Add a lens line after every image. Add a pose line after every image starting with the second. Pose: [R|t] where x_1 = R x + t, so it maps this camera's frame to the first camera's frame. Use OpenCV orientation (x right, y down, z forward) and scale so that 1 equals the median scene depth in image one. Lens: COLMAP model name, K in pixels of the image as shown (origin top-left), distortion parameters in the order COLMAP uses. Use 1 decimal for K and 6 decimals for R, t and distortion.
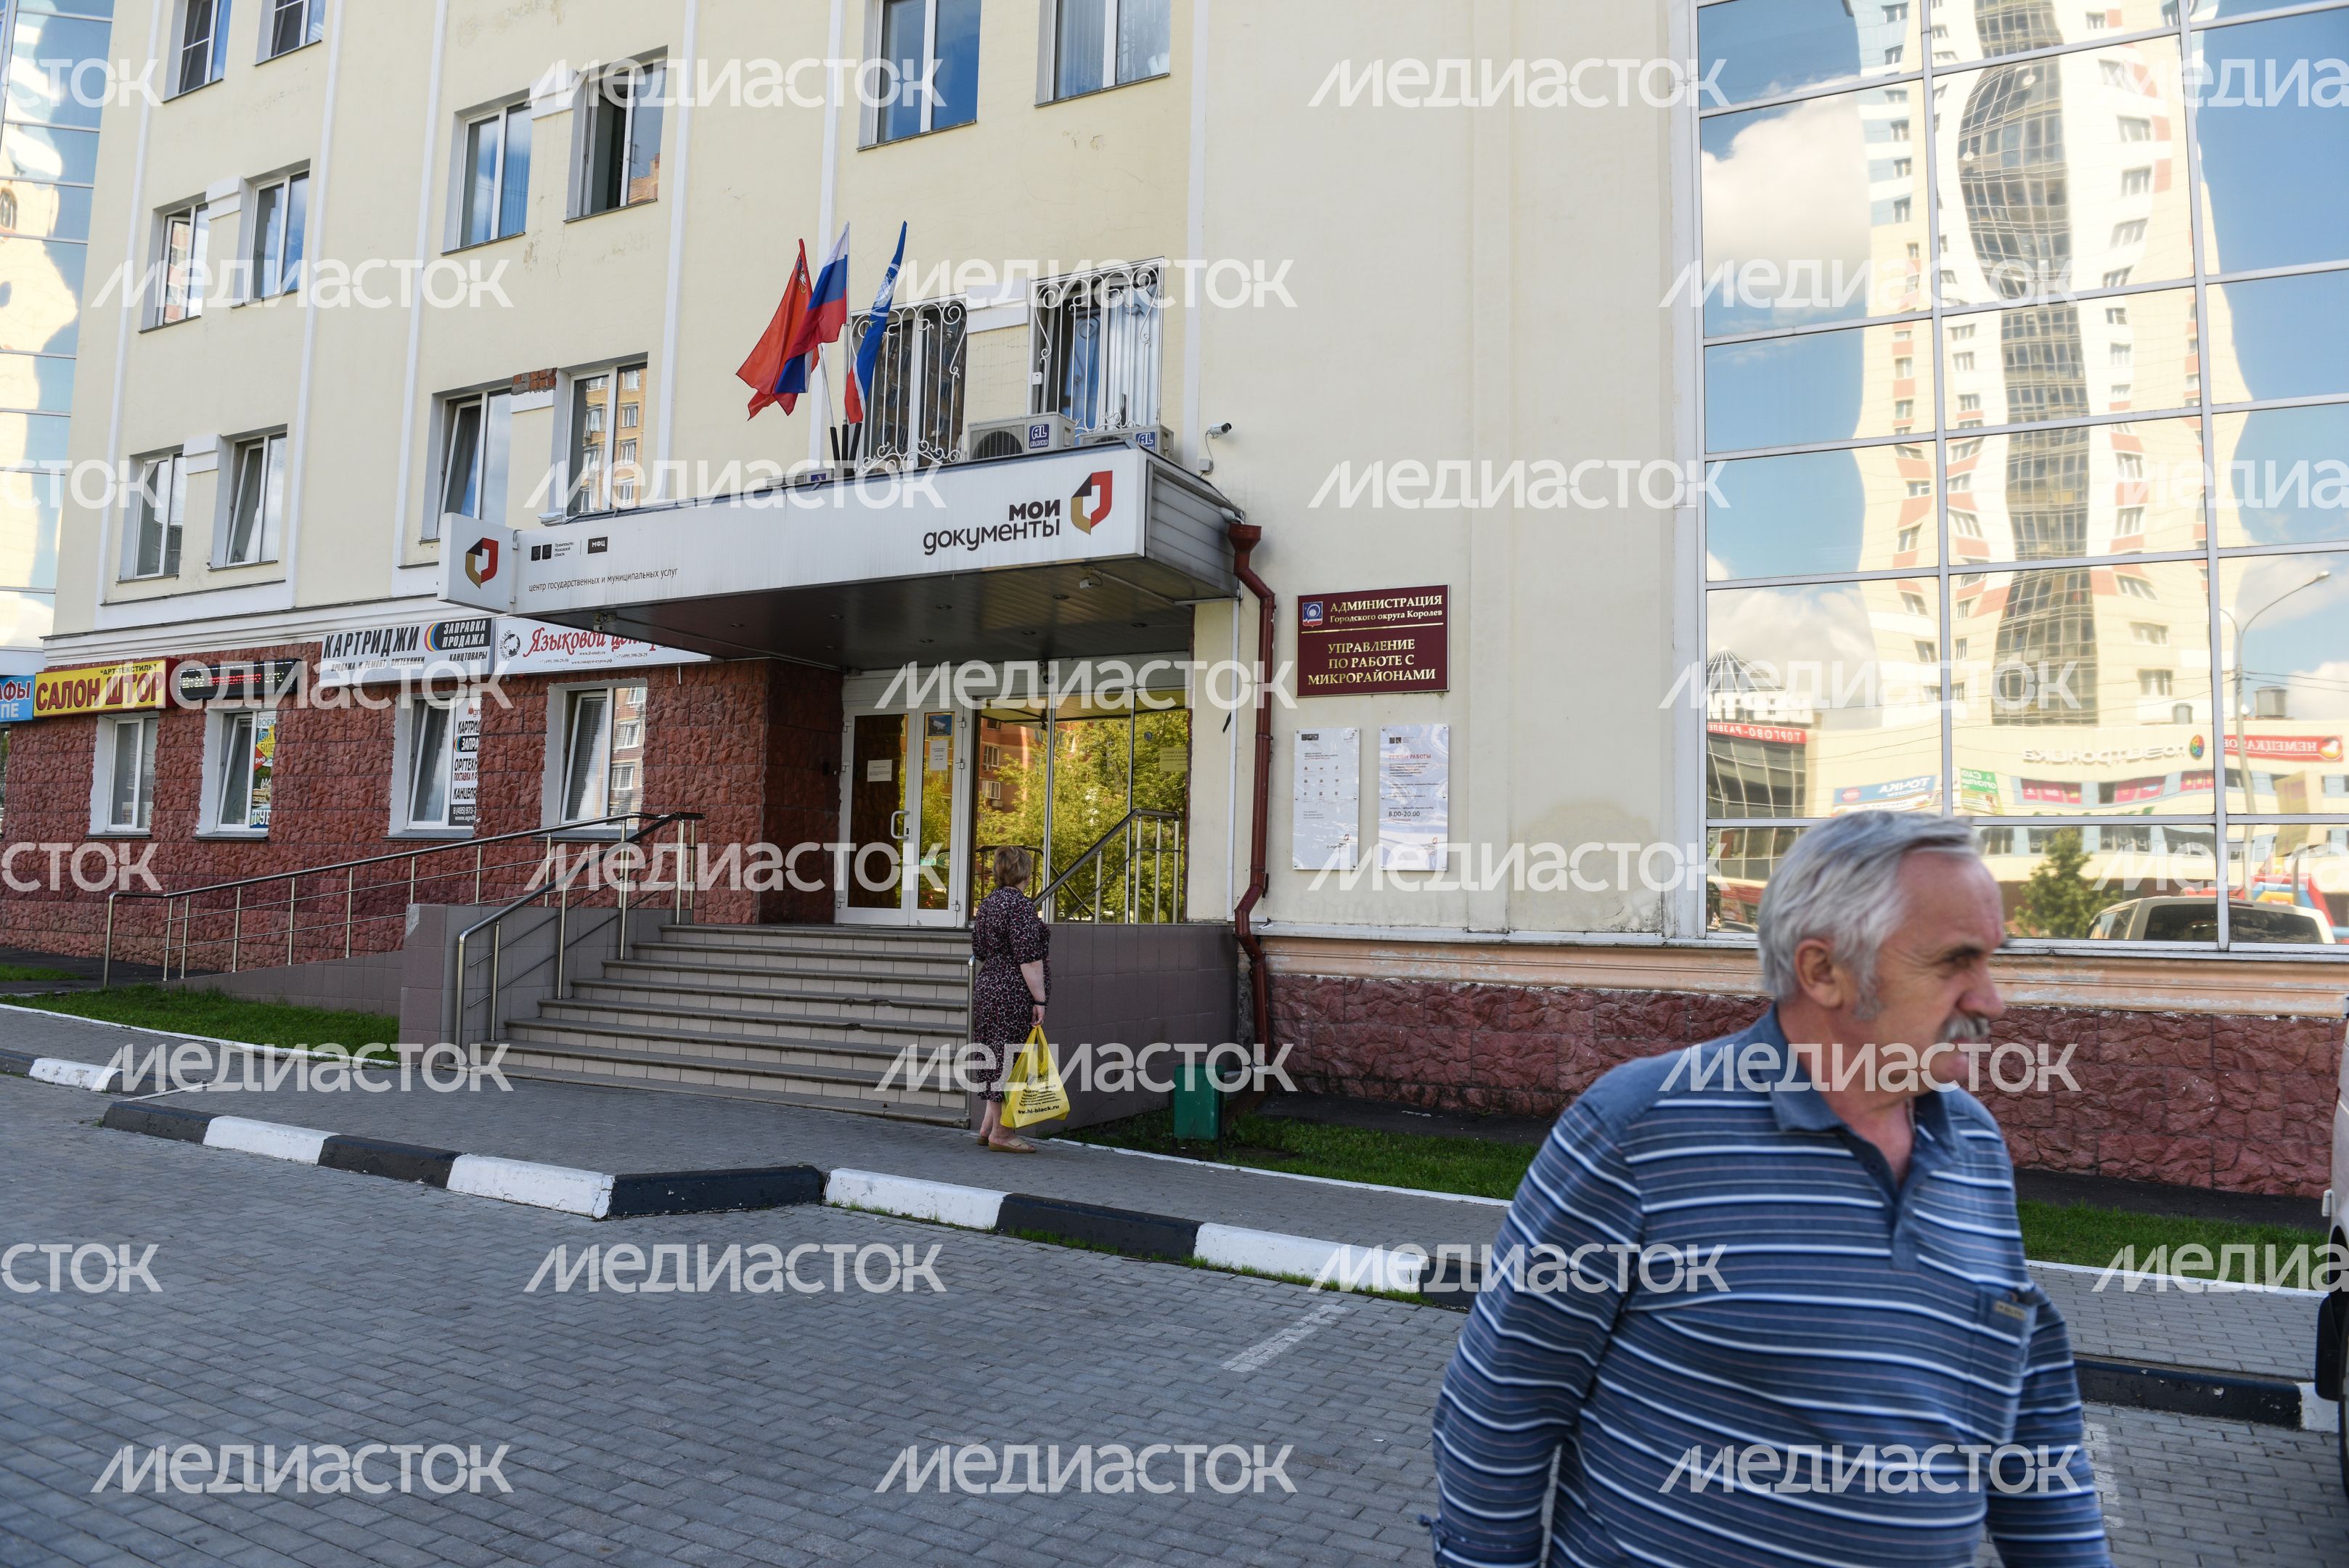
lens RADIAL K [[1603.9, 0, 1176.2], [0, 1603.9, 792.5], [0, 0, 1]] dist [-0.049330, -0.004171]
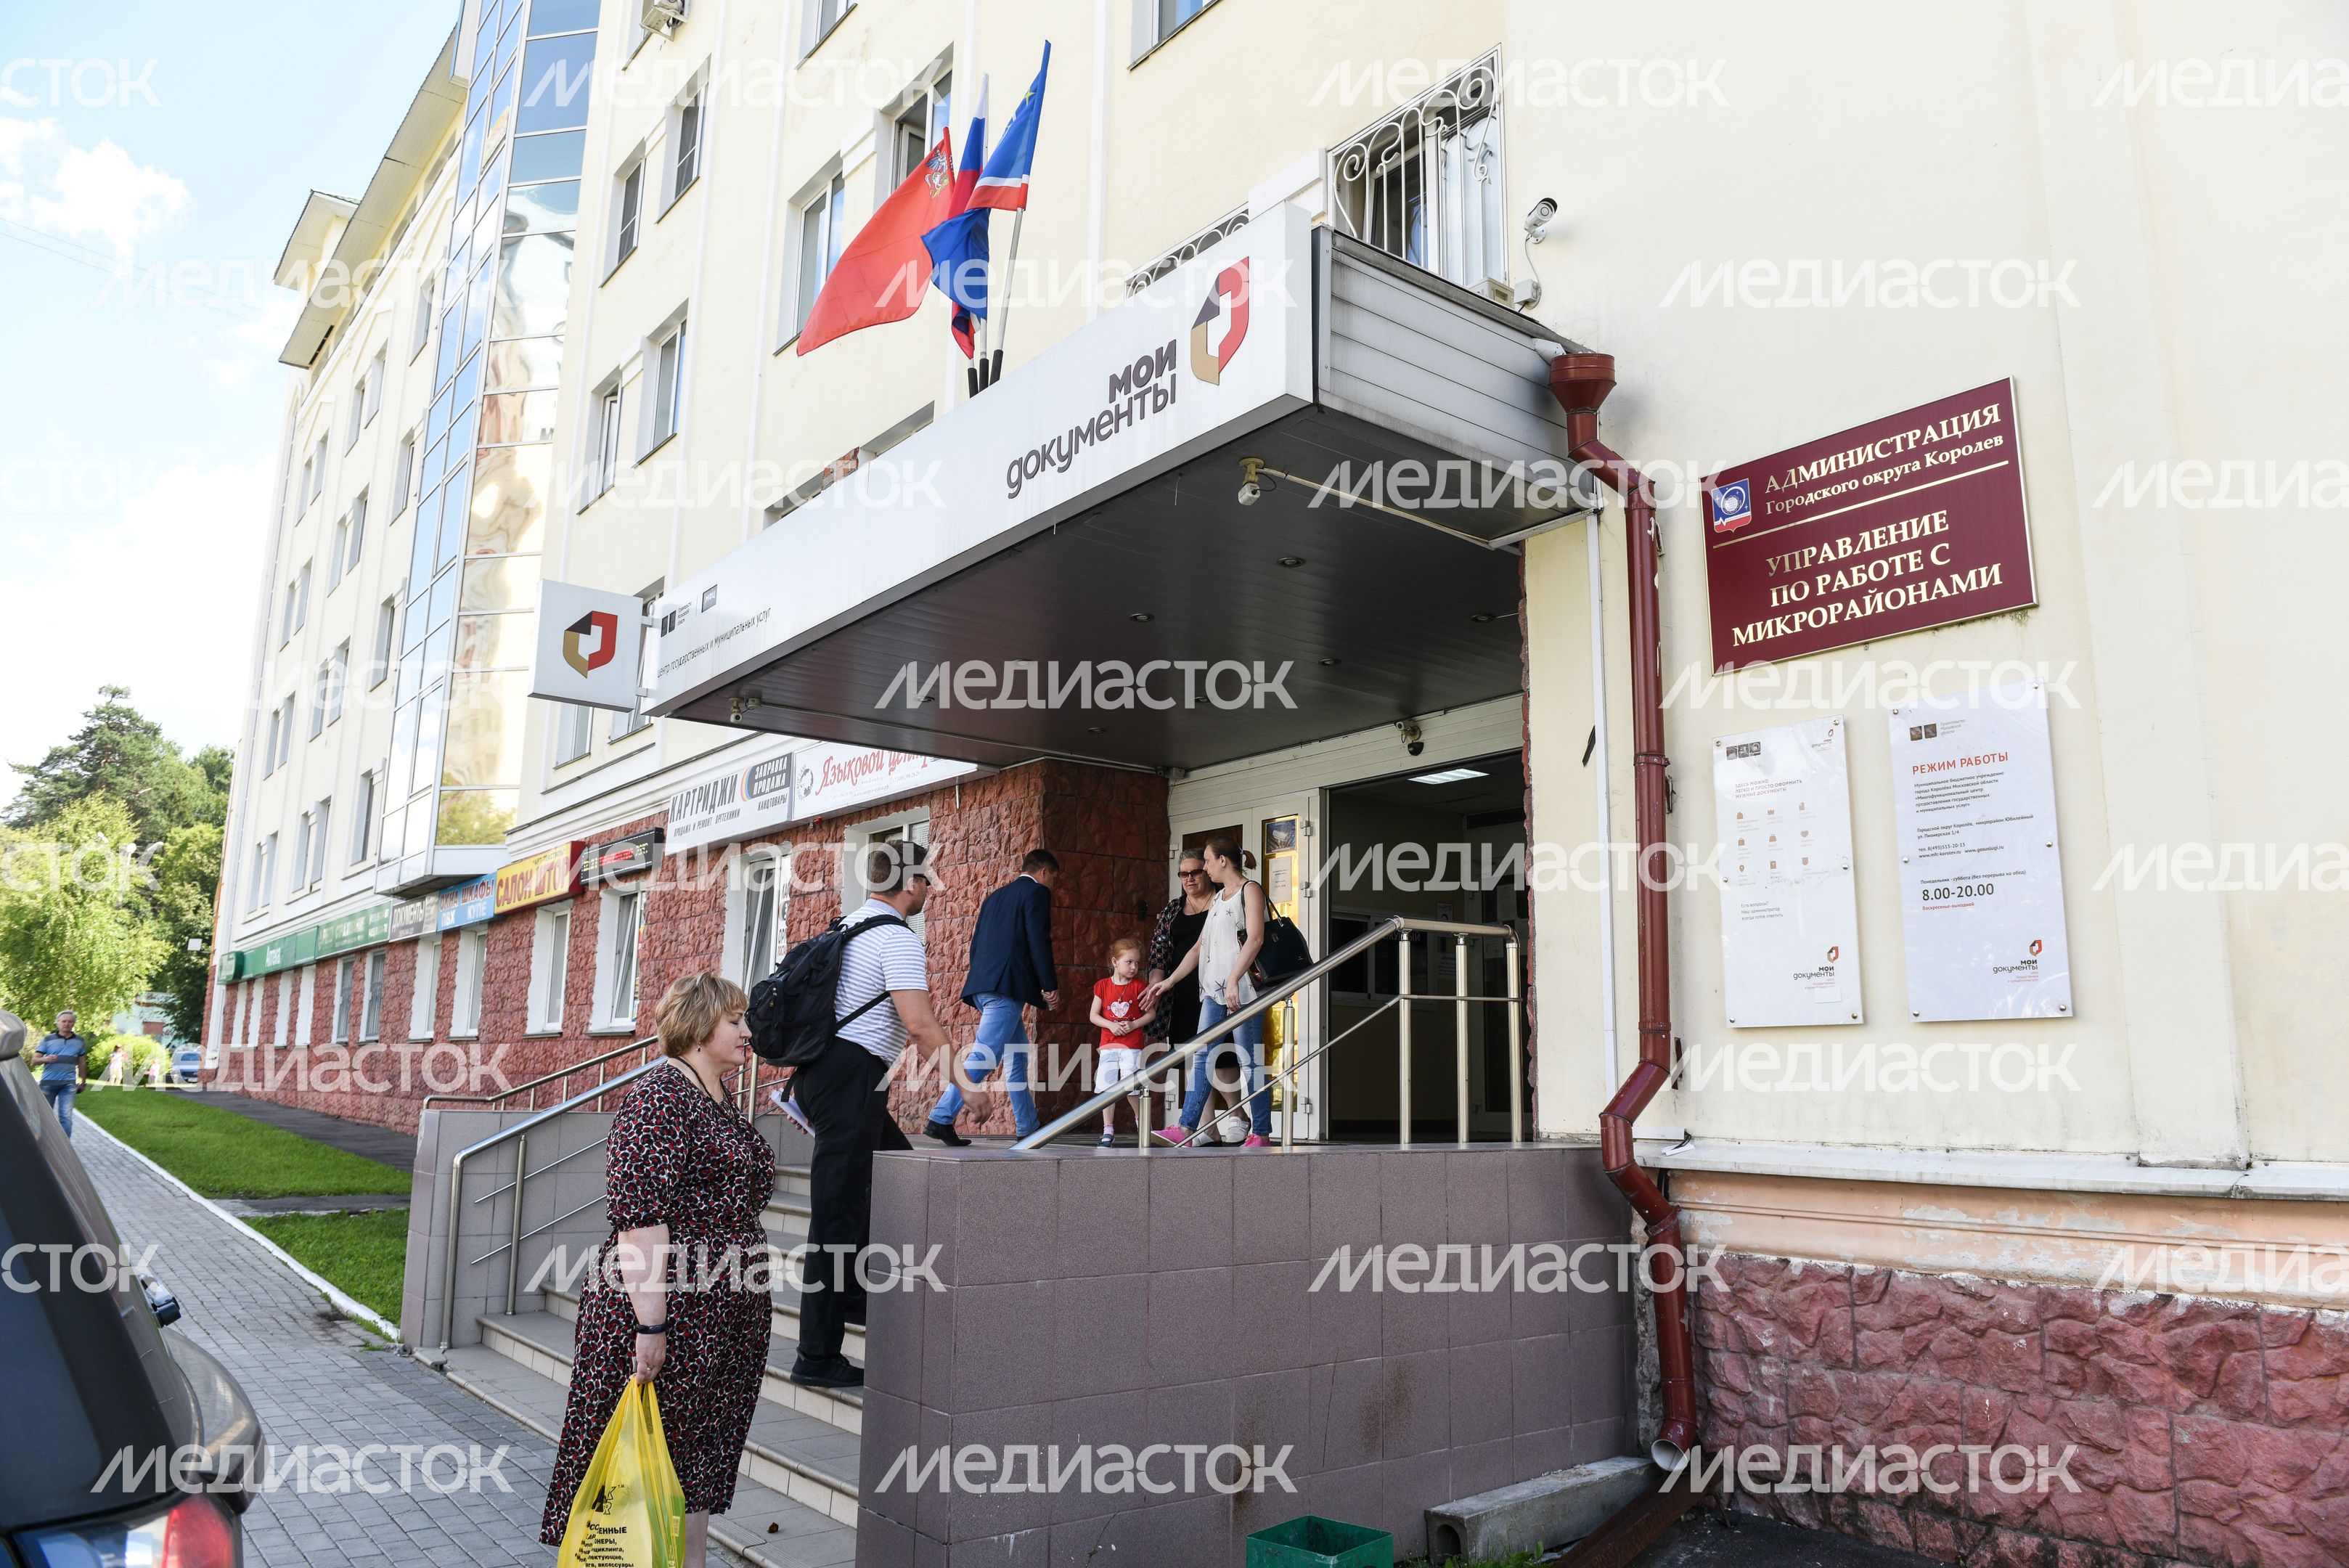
lens RADIAL K [[1603.9, 0, 1176.2], [0, 1603.9, 792.5], [0, 0, 1]] dist [-0.049330, -0.004171]
pose [[0.907389, -0.086618, -0.411270, 0.127851], [0.037150, 0.991232, -0.126799, 0.033237], [0.418647, 0.099777, 0.902651, 0.508206]]
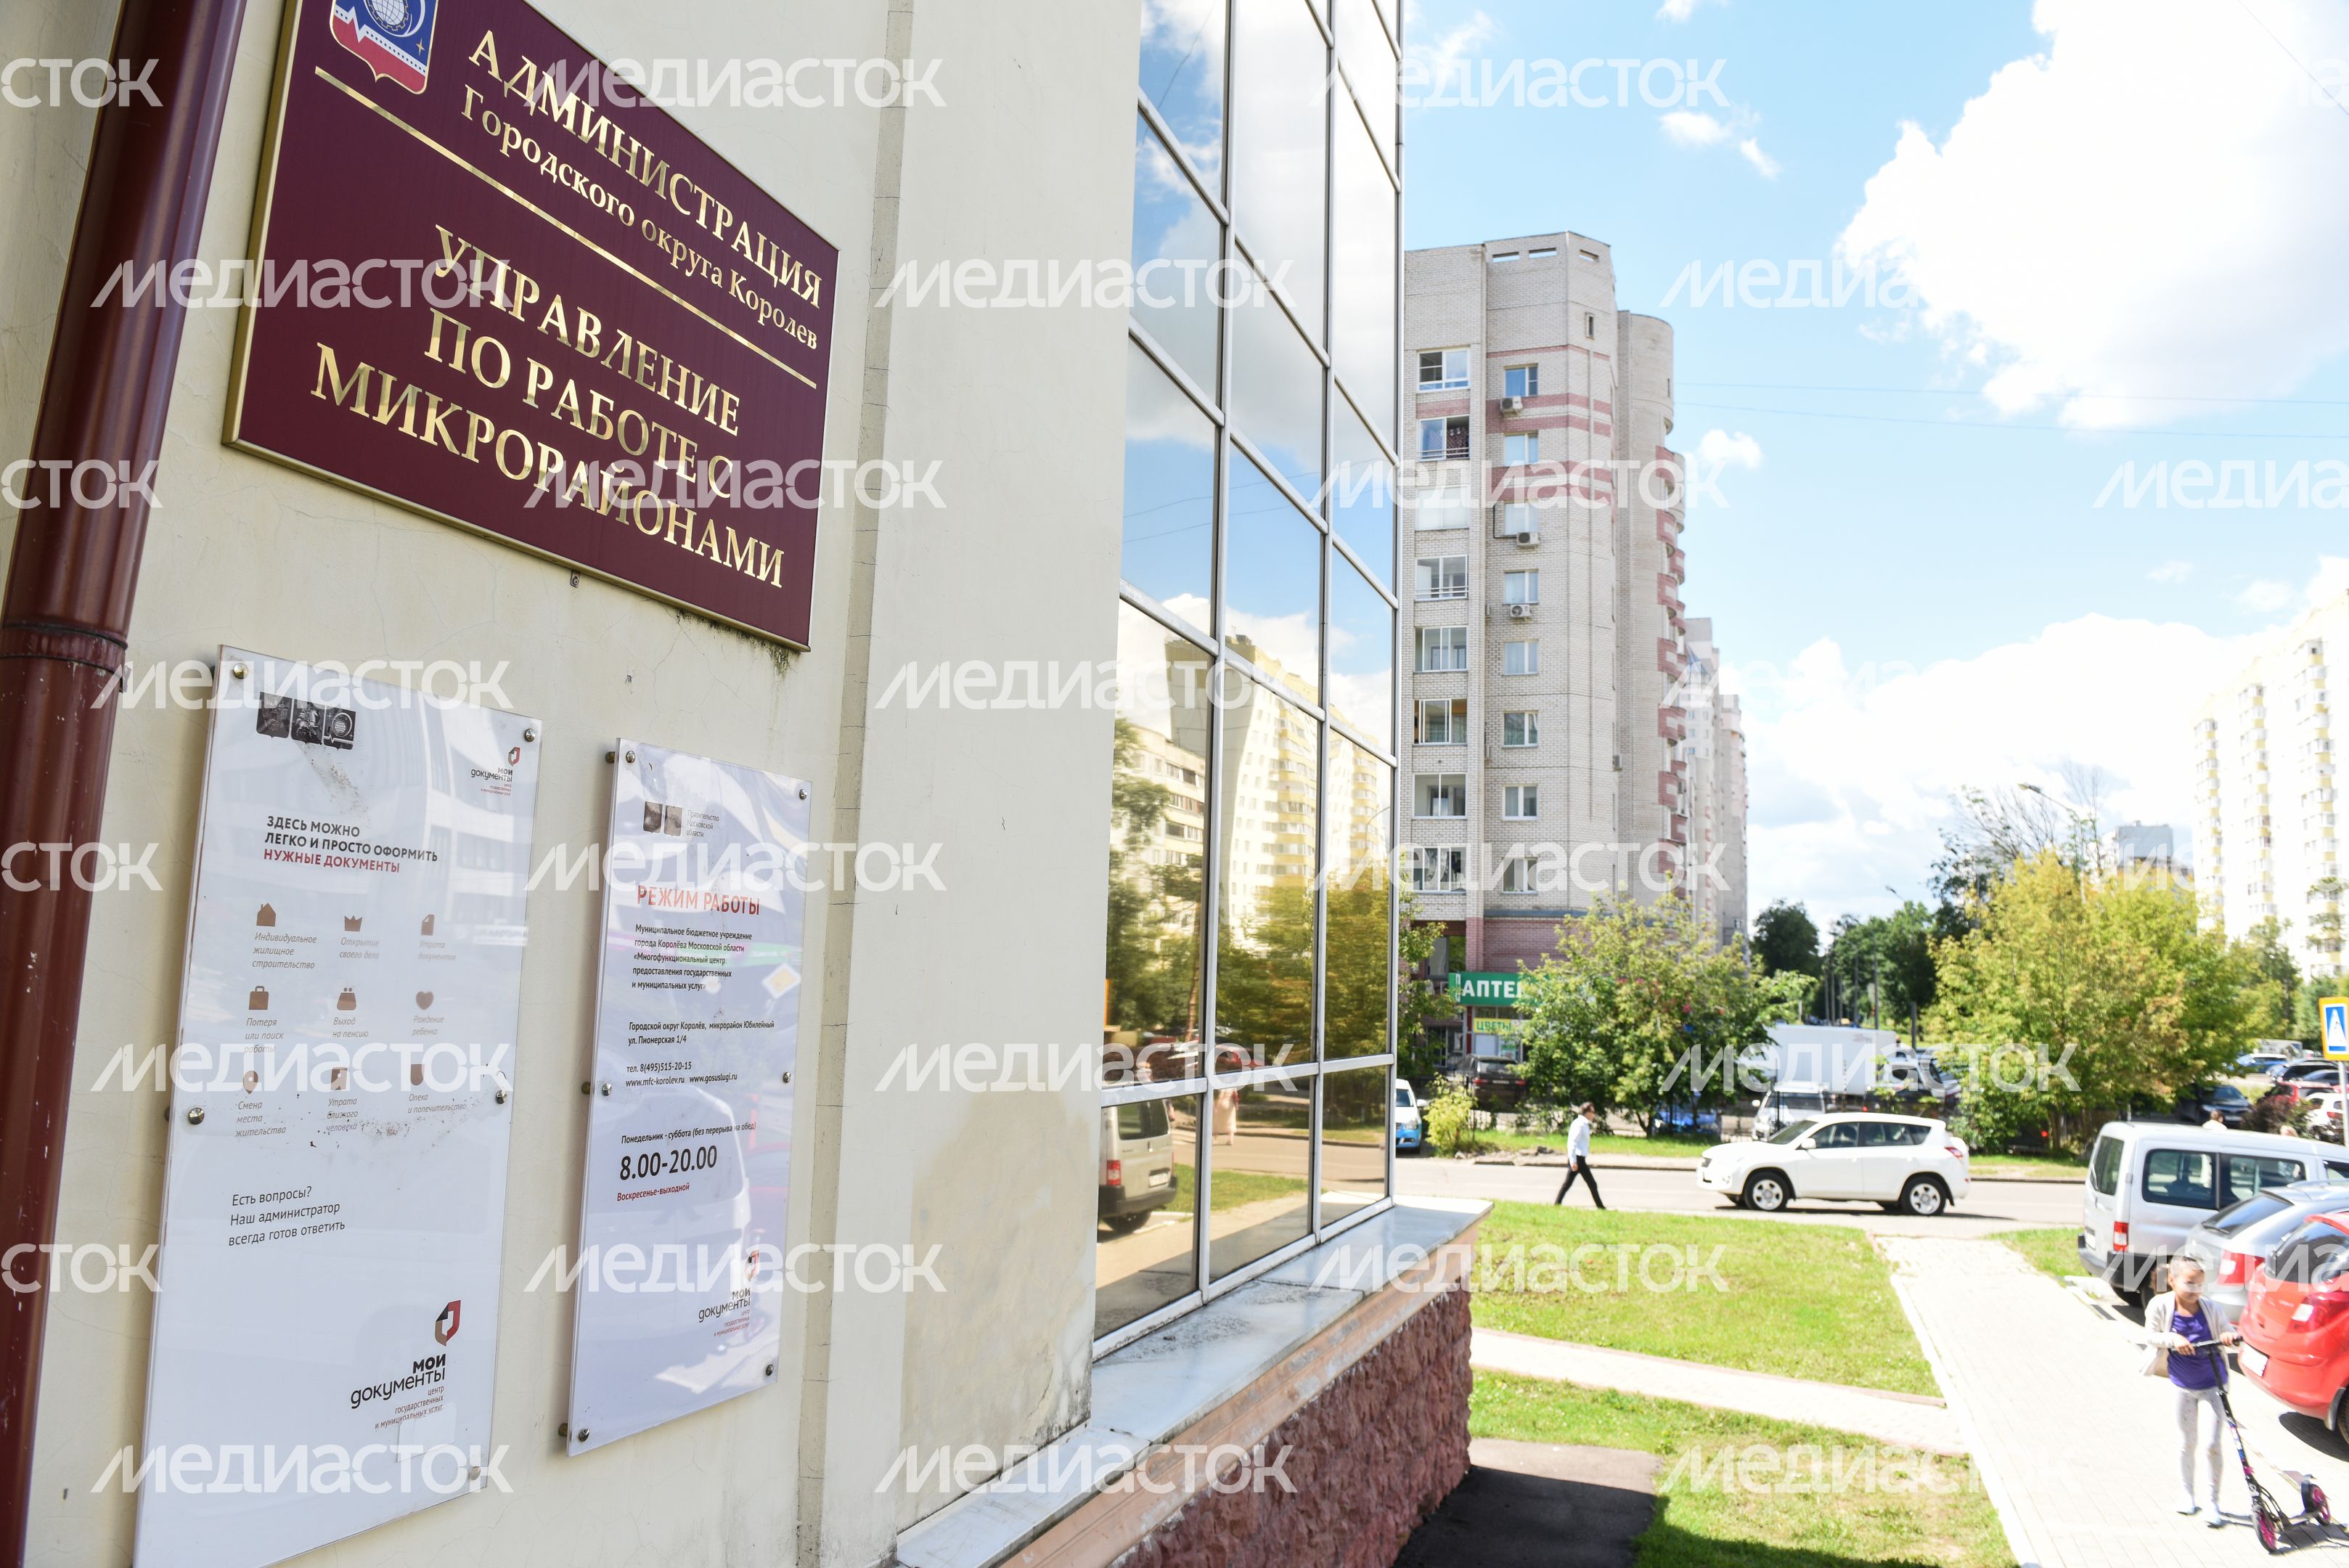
lens RADIAL K [[1603.9, 0, 1176.2], [0, 1603.9, 792.5], [0, 0, 1]] dist [-0.049330, -0.004171]
pose [[-0.117397, 0.094075, 0.988619, -0.084330], [-0.106890, 0.988523, -0.106759, -0.020561], [-0.987316, -0.118206, -0.105993, 0.953834]]
